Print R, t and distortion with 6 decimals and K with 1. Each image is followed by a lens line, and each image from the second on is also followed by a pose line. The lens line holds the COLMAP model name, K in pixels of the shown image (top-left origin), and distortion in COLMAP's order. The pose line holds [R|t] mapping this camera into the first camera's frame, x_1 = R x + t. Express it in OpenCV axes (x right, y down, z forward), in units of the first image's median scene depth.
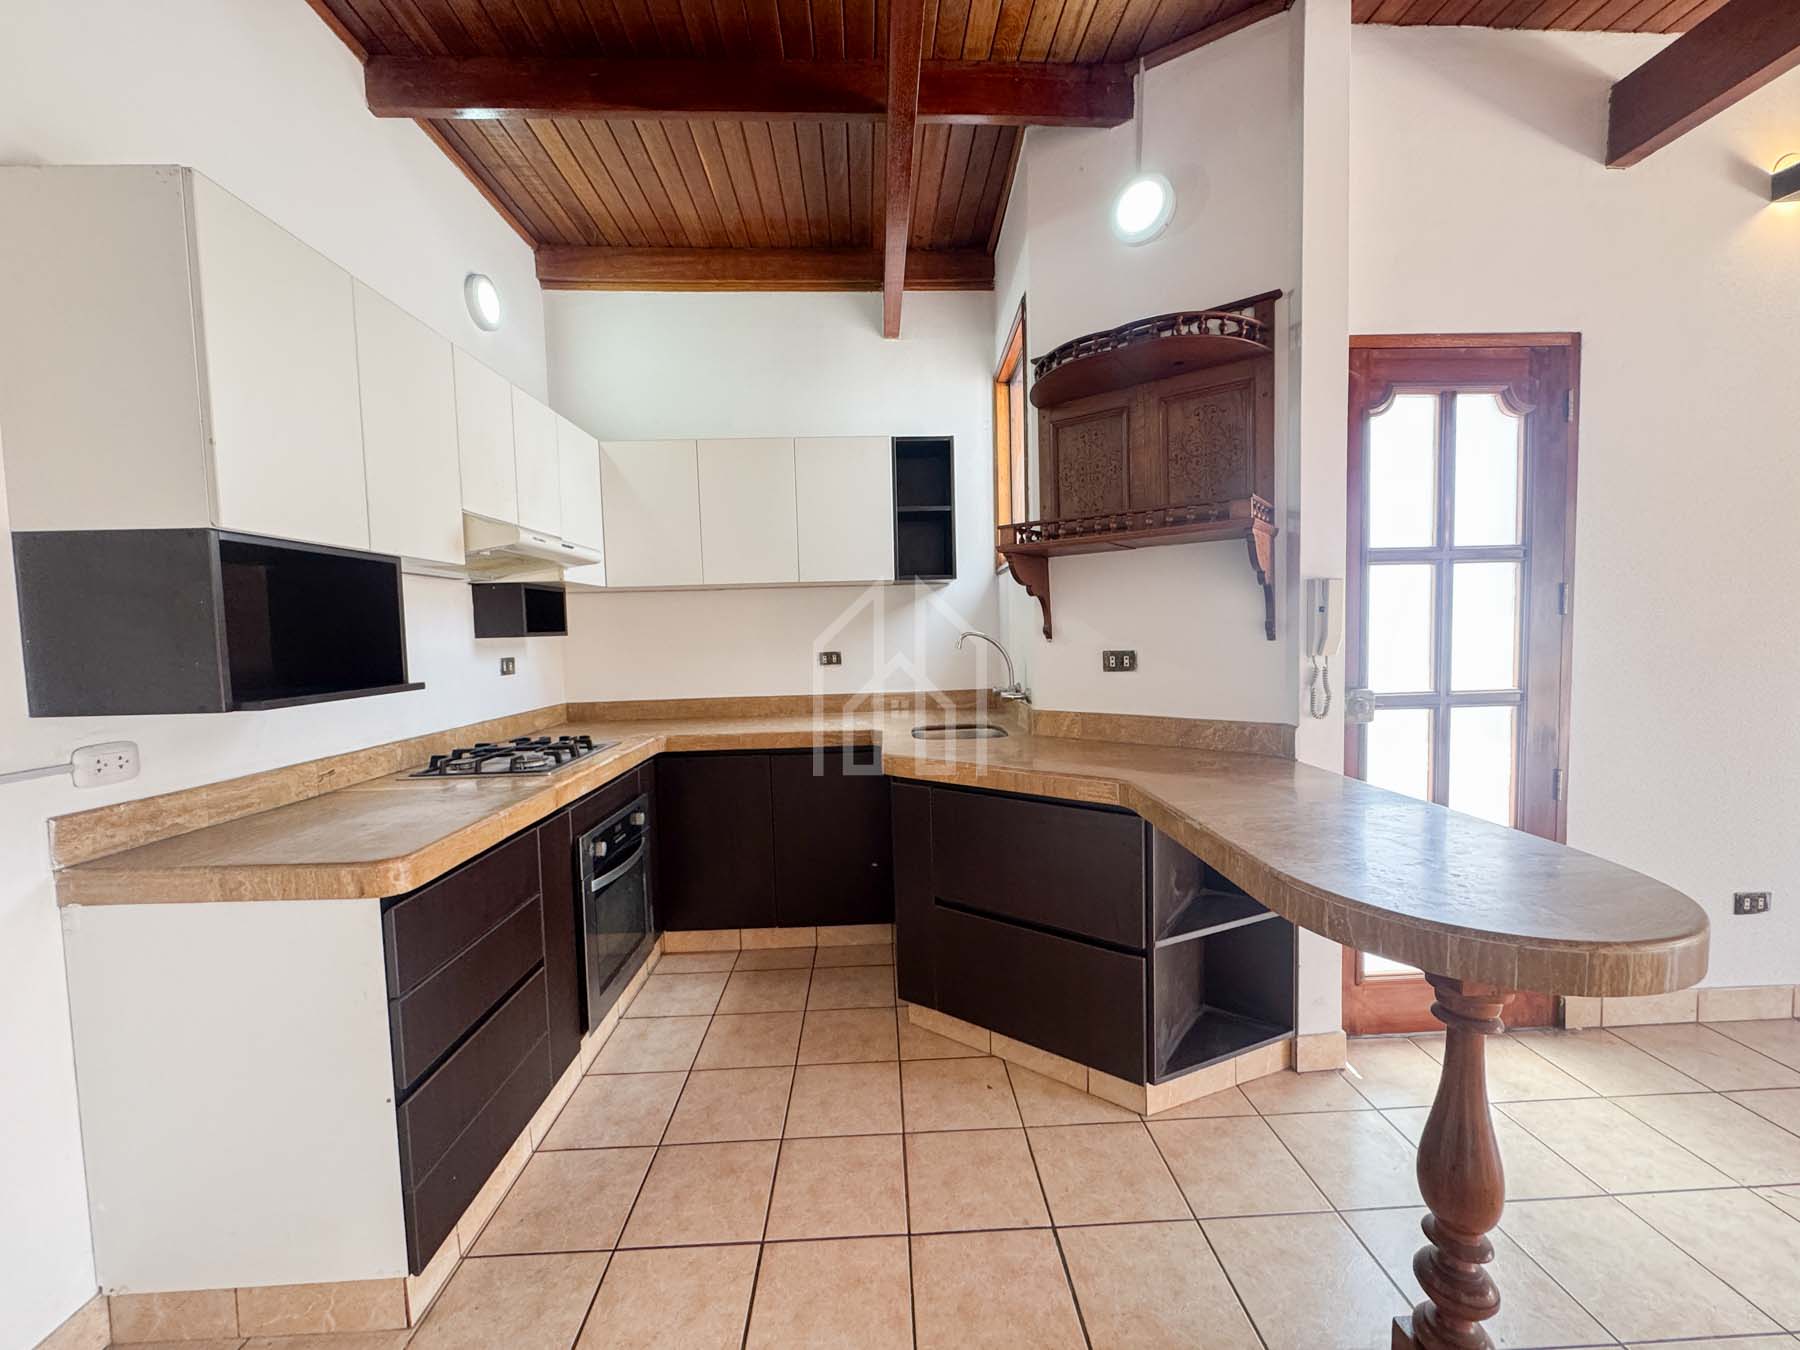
lens RADIAL K [[722.2, 0, 896.6], [0, 722.2, 669.5], [0, 0, 1]] dist [-0.002911, -0.000098]
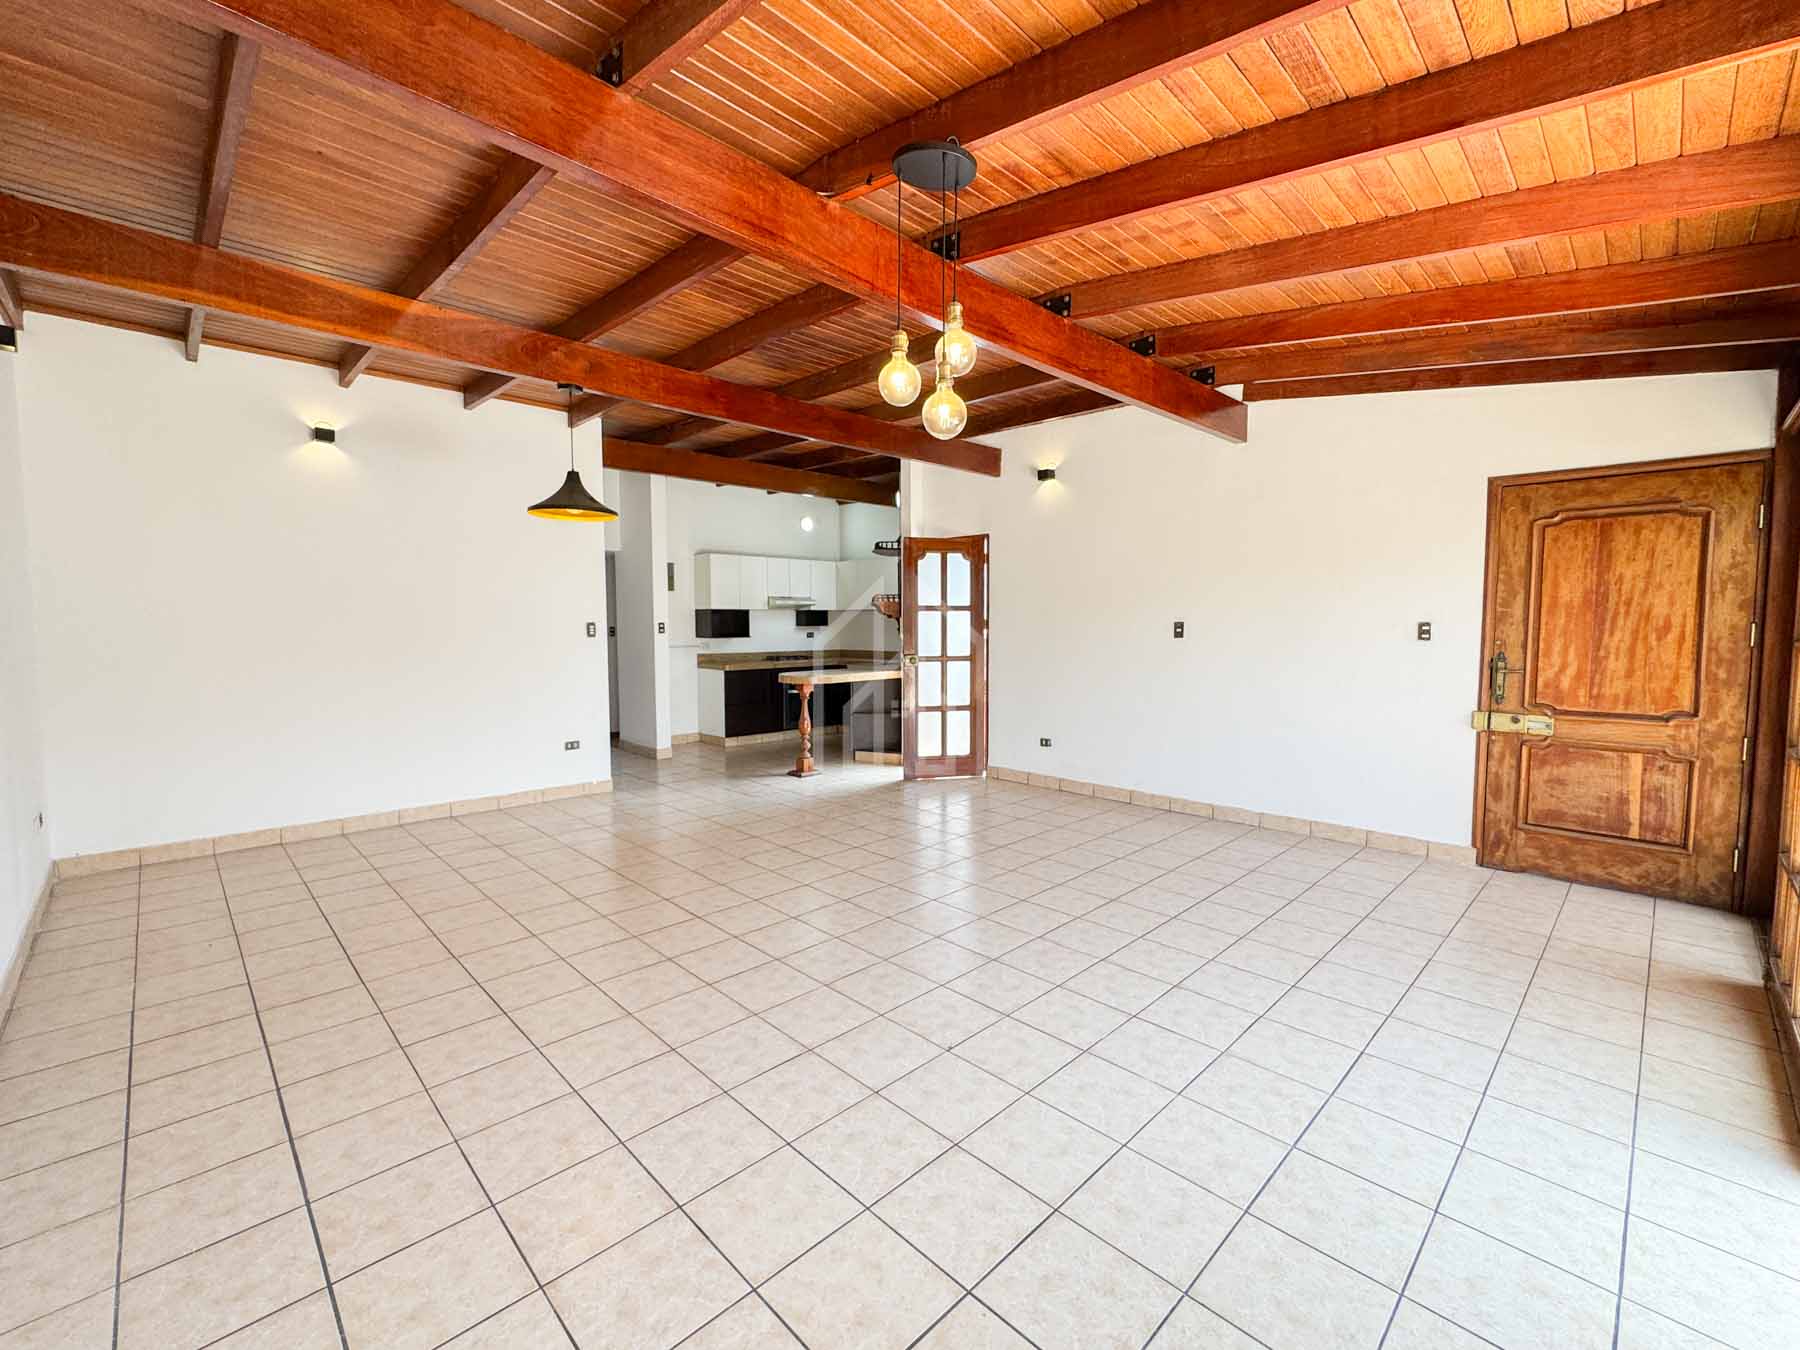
lens RADIAL K [[737.8, 0, 898.1], [0, 737.8, 669.3], [0, 0, 1]] dist [-0.003198, -0.000442]
pose [[0.671479, 0.071642, -0.737552, 3.074117], [-0.058030, 0.997343, 0.044045, -0.029211], [0.738748, 0.013225, 0.673852, -1.324143]]
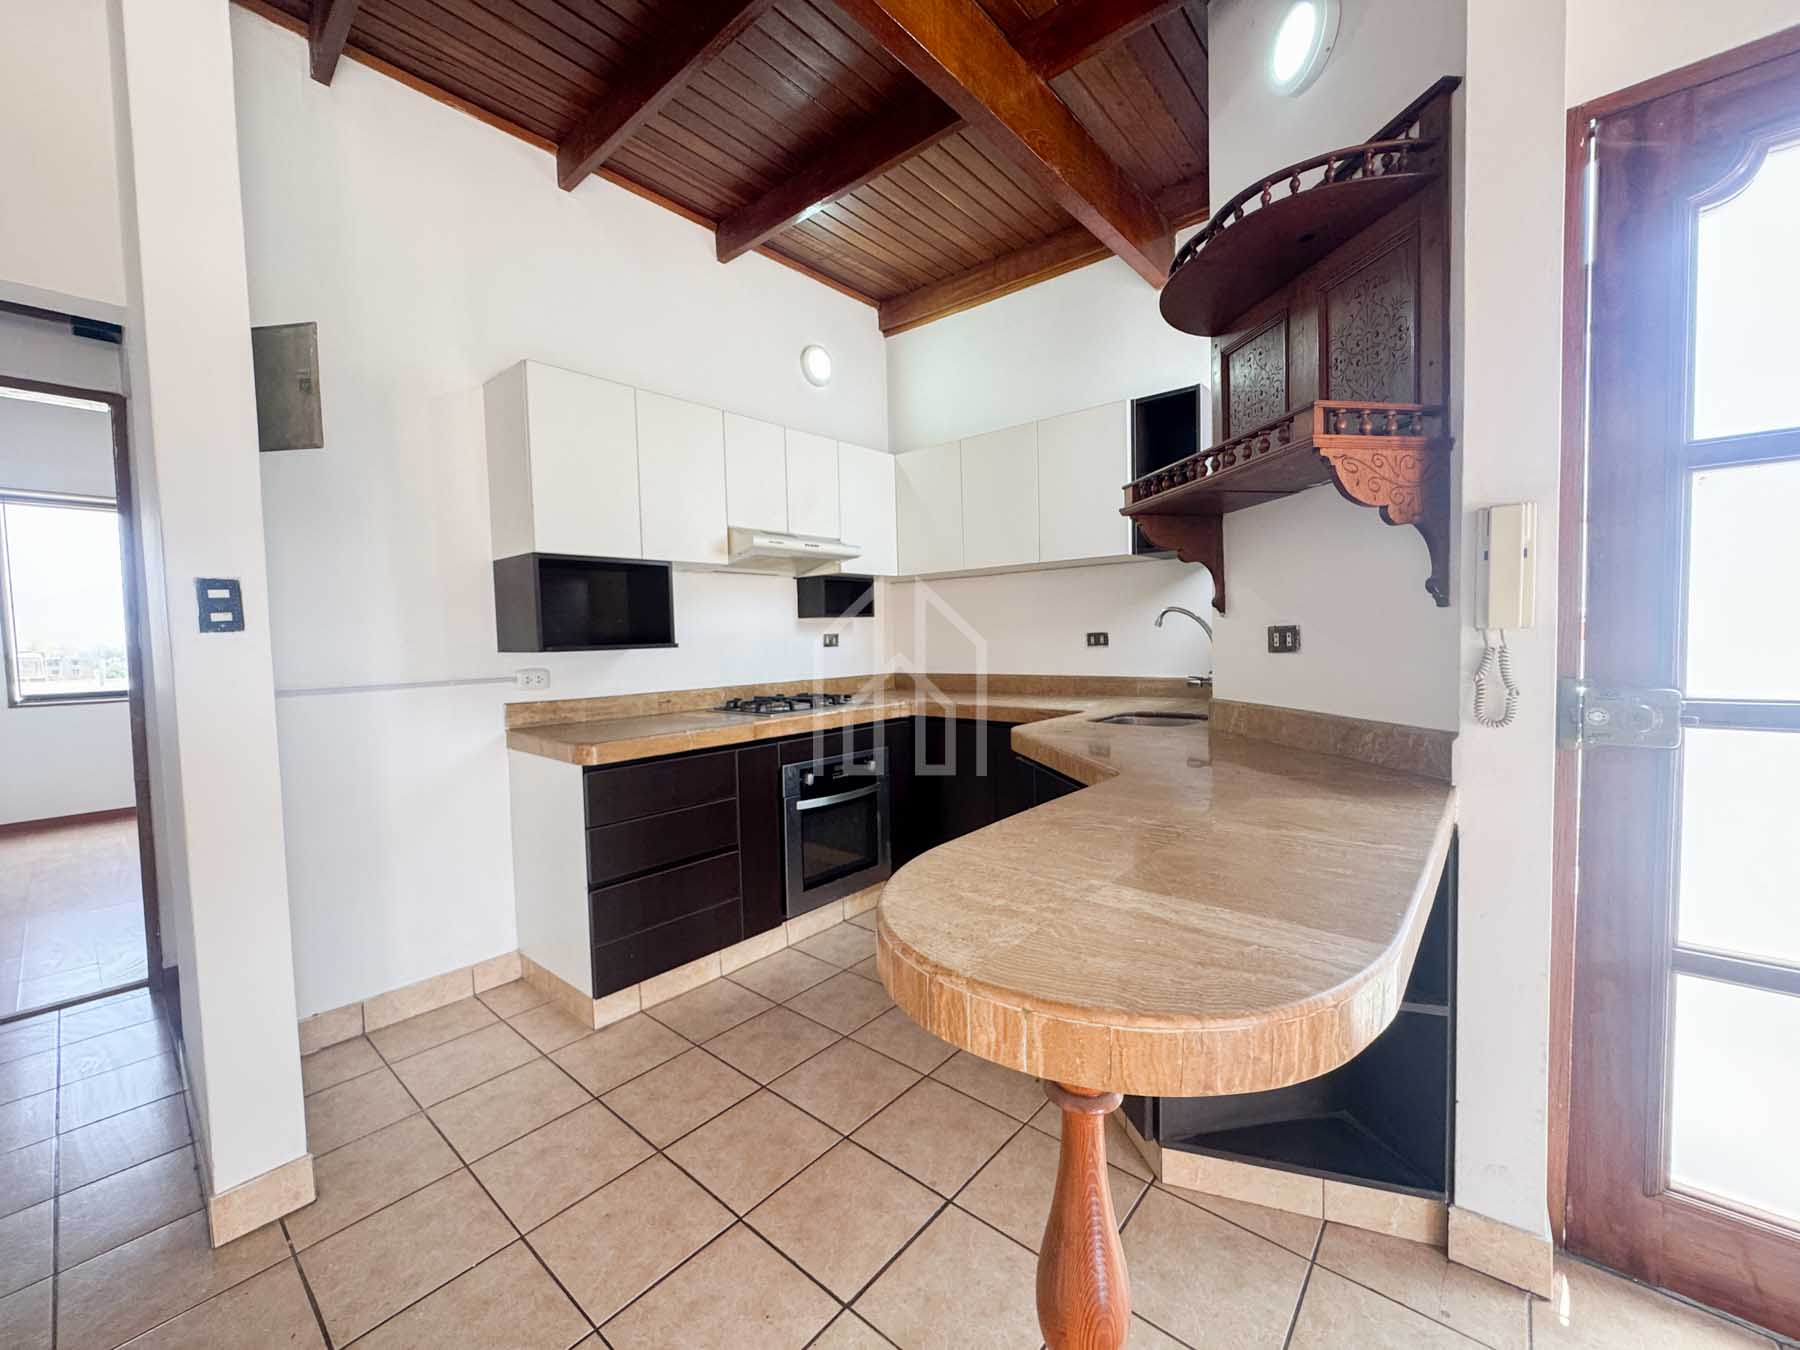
lens RADIAL K [[722.2, 0, 896.6], [0, 722.2, 669.5], [0, 0, 1]] dist [-0.002911, -0.000098]
pose [[0.733120, 0.040082, -0.678917, 0.621463], [-0.032415, 0.999187, 0.023988, 0.018513], [0.679326, 0.004421, 0.733823, 0.170426]]
